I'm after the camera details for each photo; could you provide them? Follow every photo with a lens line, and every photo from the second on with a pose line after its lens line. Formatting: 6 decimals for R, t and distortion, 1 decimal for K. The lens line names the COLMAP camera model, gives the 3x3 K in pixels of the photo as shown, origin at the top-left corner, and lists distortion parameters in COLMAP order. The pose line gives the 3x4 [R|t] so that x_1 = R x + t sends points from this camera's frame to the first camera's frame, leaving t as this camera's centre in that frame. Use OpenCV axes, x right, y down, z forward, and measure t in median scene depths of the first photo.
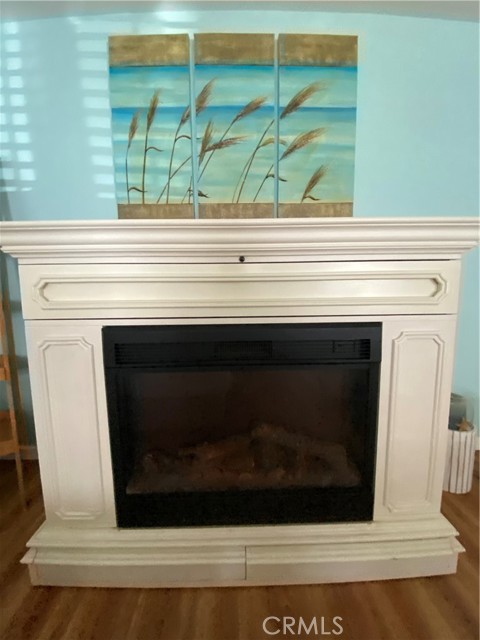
lens RADIAL K [[260.2, 0, 241.5], [0, 260.2, 318.9], [0, 0, 1]] dist [0.012616, -0.016940]
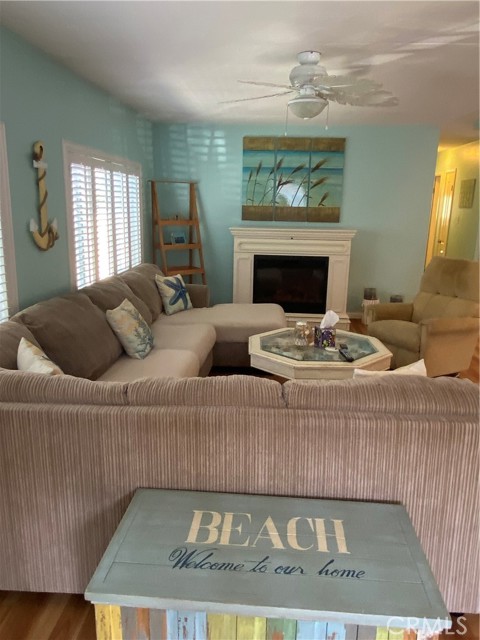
lens RADIAL K [[482.0, 0, 245.3], [0, 482.0, 317.0], [0, 0, 1]] dist [0.096361, -0.117499]
pose [[0.995479, 0.053227, -0.078666, -0.035377], [-0.043854, 0.992232, 0.116412, 0.070752], [0.084251, -0.112436, 0.990081, -3.752073]]
